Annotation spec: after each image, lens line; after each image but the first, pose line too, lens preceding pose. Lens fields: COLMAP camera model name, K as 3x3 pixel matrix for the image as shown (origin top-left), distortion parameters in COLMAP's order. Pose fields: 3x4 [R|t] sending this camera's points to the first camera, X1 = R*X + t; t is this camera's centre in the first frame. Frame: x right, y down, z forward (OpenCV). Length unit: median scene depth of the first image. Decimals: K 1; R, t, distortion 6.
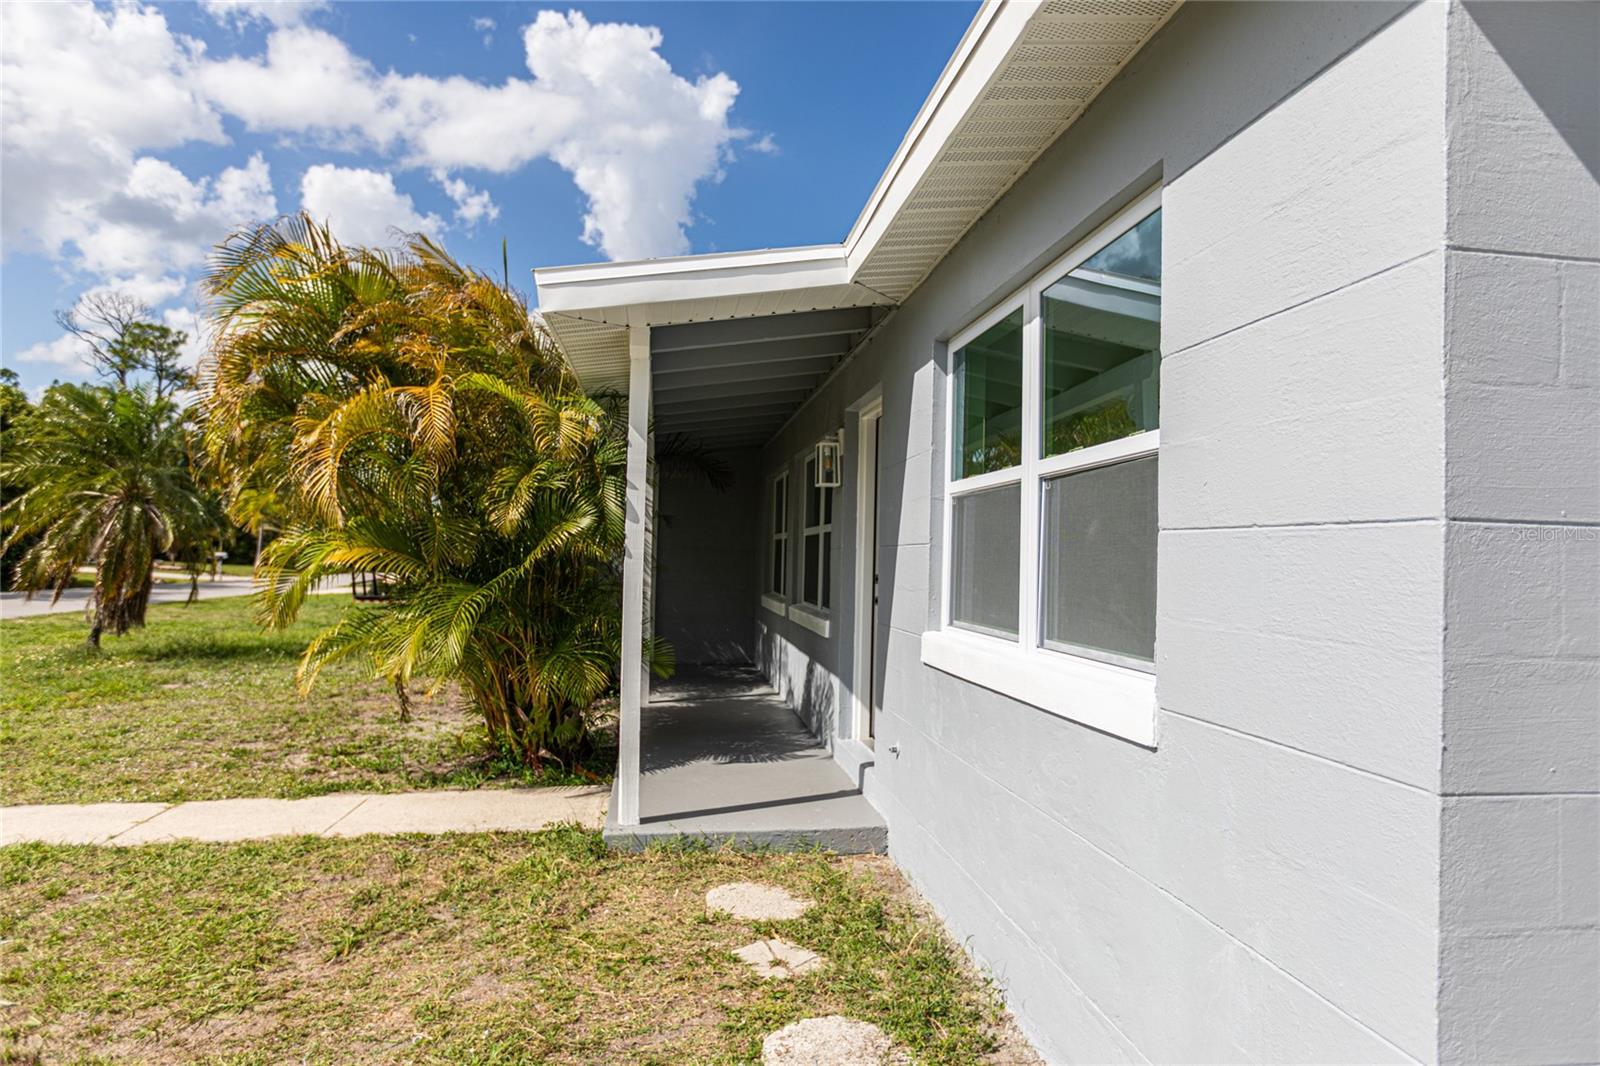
lens RADIAL K [[1024.1, 0, 800.0], [0, 1024.1, 533.0], [0, 0, 1]] dist [-0.003818, -0.000761]
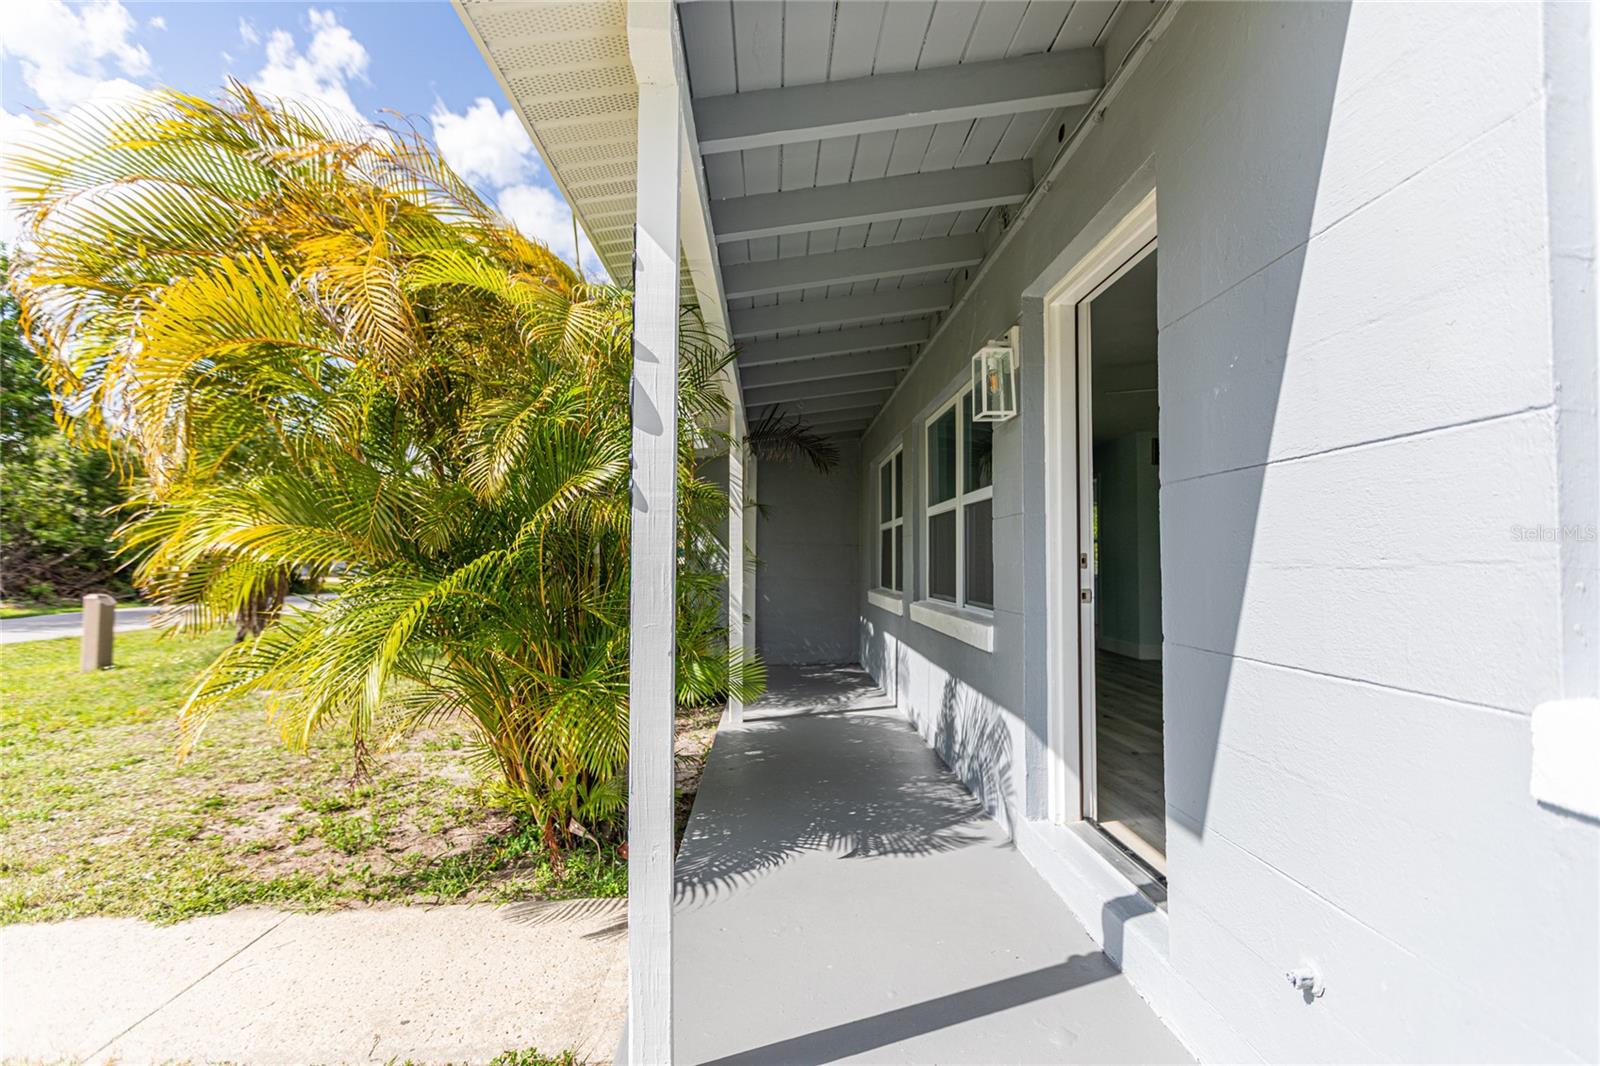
lens RADIAL K [[731.3, 0, 800.0], [0, 731.3, 533.0], [0, 0, 1]] dist [0.000556, -0.000688]
pose [[0.995203, -0.022076, -0.095311, -0.050273], [0.020220, 0.999587, -0.020401, 0.031494], [0.095722, 0.018376, 0.995239, 0.509558]]
